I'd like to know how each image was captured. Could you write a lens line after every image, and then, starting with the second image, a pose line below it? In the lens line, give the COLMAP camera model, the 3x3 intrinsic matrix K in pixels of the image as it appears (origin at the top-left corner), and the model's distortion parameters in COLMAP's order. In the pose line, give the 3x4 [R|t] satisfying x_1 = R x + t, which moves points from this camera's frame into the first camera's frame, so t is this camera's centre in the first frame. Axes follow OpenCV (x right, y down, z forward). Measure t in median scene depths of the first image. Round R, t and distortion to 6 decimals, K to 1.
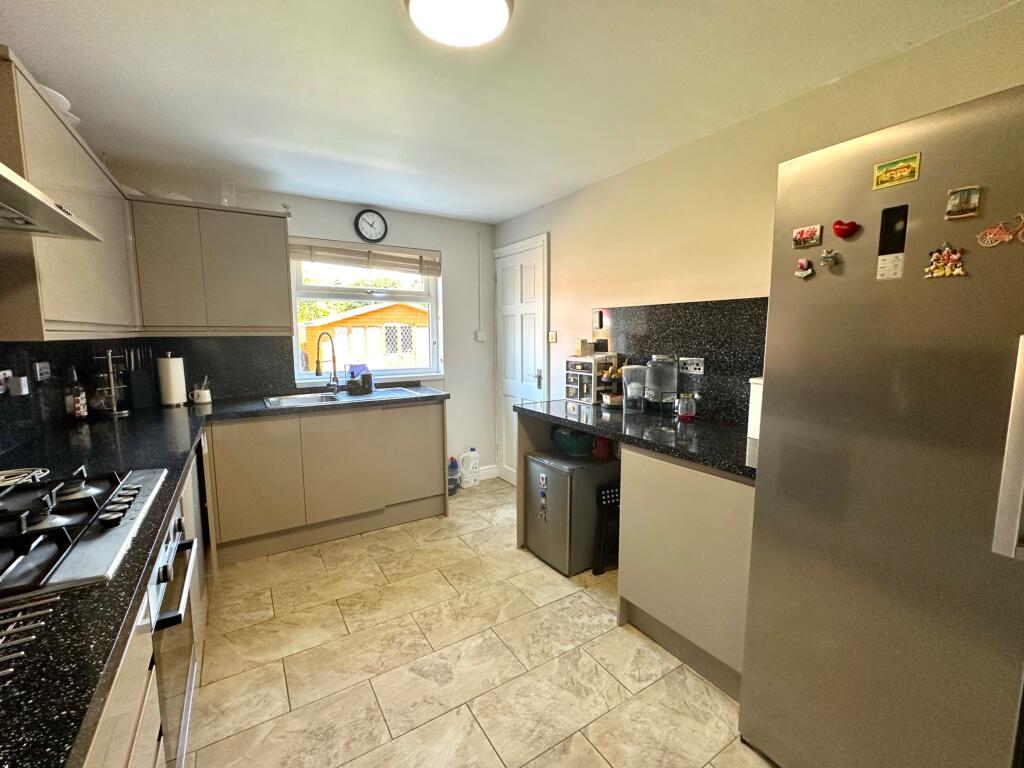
lens RADIAL K [[413.0, 0, 510.8], [0, 413.0, 381.4], [0, 0, 1]] dist [0.000828, 0.000127]
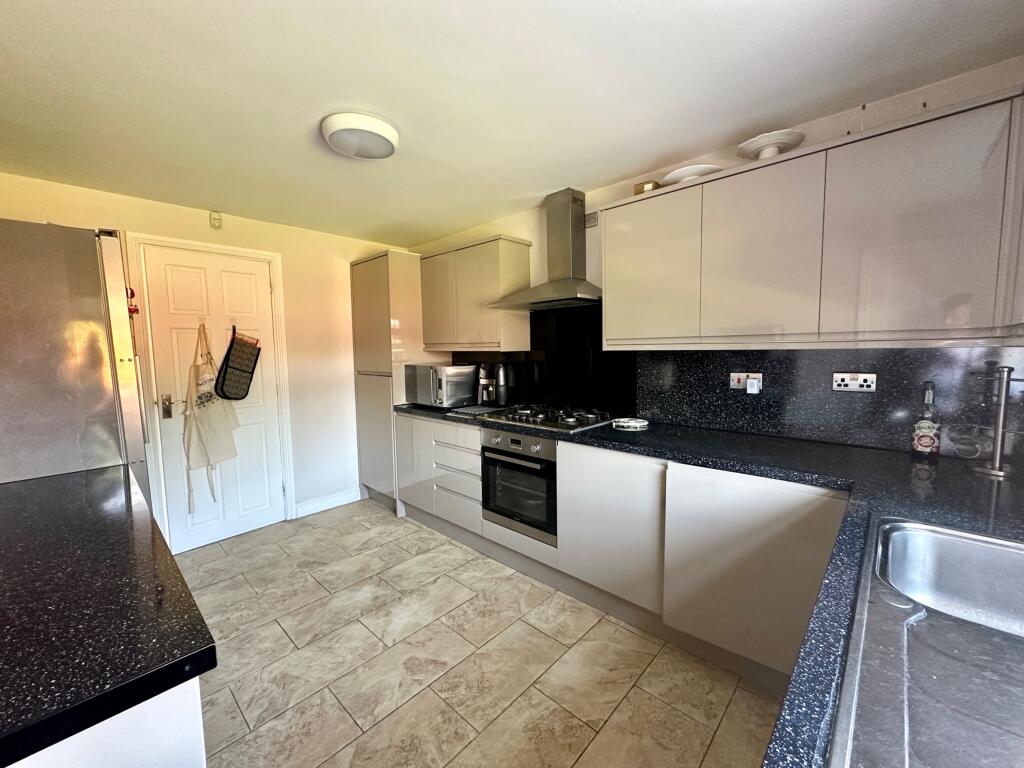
lens RADIAL K [[413.0, 0, 511.1], [0, 413.0, 383.5], [0, 0, 1]] dist [0.000828, 0.000127]
pose [[-0.968364, 0.039228, -0.246440, -0.165287], [-0.010600, 0.980209, 0.197681, -0.216443], [0.249317, 0.194040, -0.948783, 1.842921]]
